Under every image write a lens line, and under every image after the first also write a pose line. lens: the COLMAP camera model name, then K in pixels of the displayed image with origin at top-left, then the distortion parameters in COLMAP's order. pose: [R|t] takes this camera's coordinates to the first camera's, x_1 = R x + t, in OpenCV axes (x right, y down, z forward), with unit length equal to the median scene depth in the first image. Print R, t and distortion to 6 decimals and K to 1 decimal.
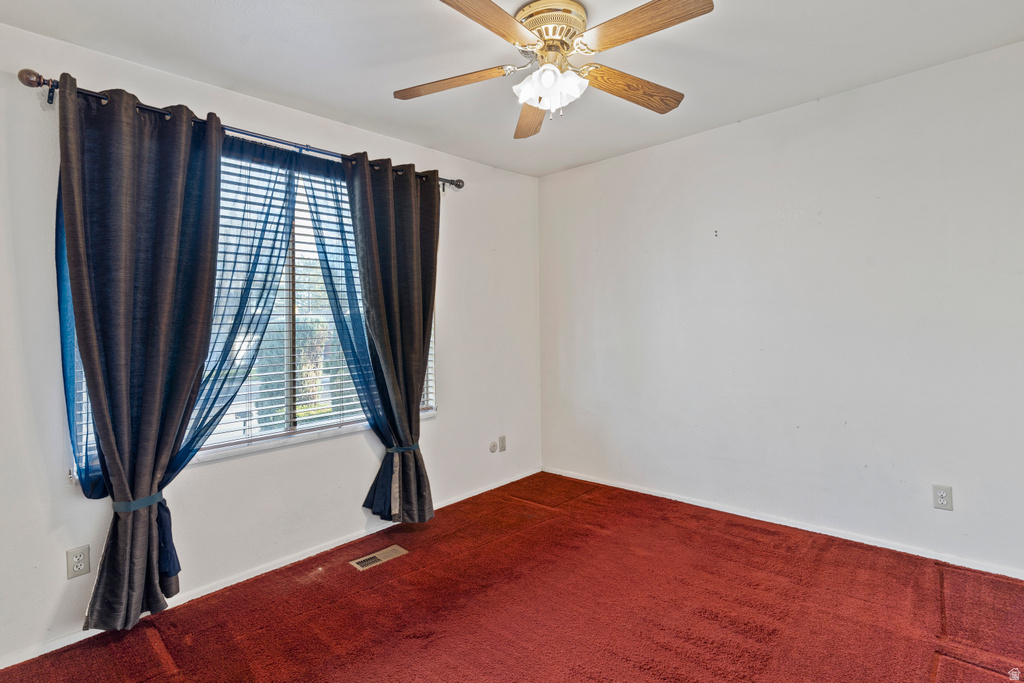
lens RADIAL K [[497.5, 0, 501.5], [0, 497.5, 338.8], [0, 0, 1]] dist [-0.000883, 0.000348]
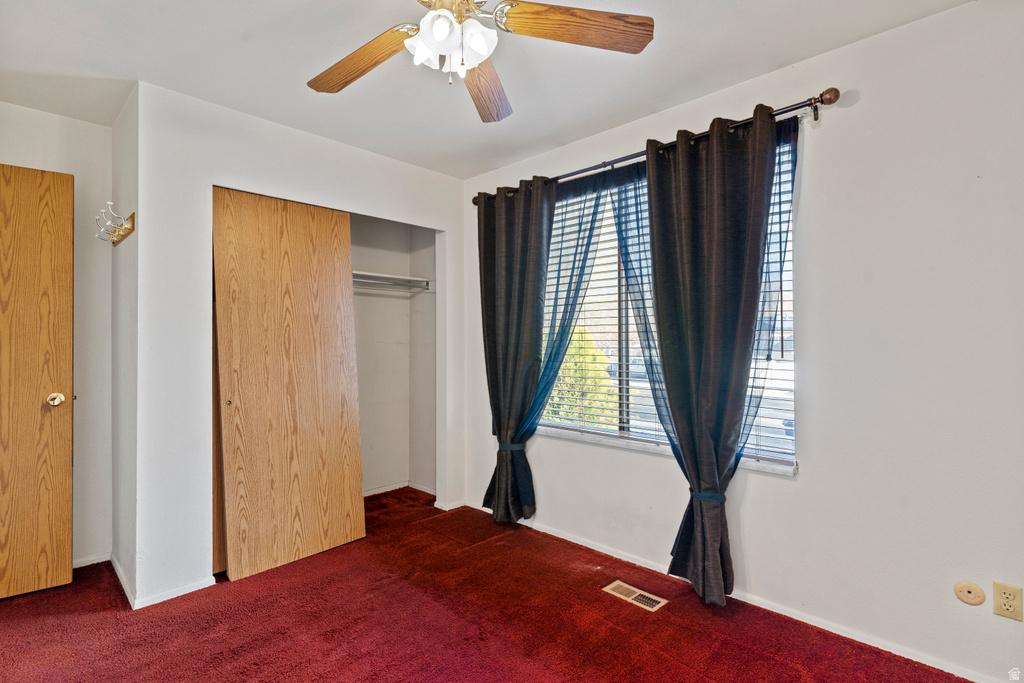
lens RADIAL K [[497.5, 0, 501.5], [0, 497.5, 338.8], [0, 0, 1]] dist [-0.000883, 0.000348]
pose [[-0.020608, 0.040951, -0.998949, 0.662388], [-0.008188, 0.999120, 0.041127, -0.061612], [0.999754, 0.009027, -0.020255, 0.804621]]
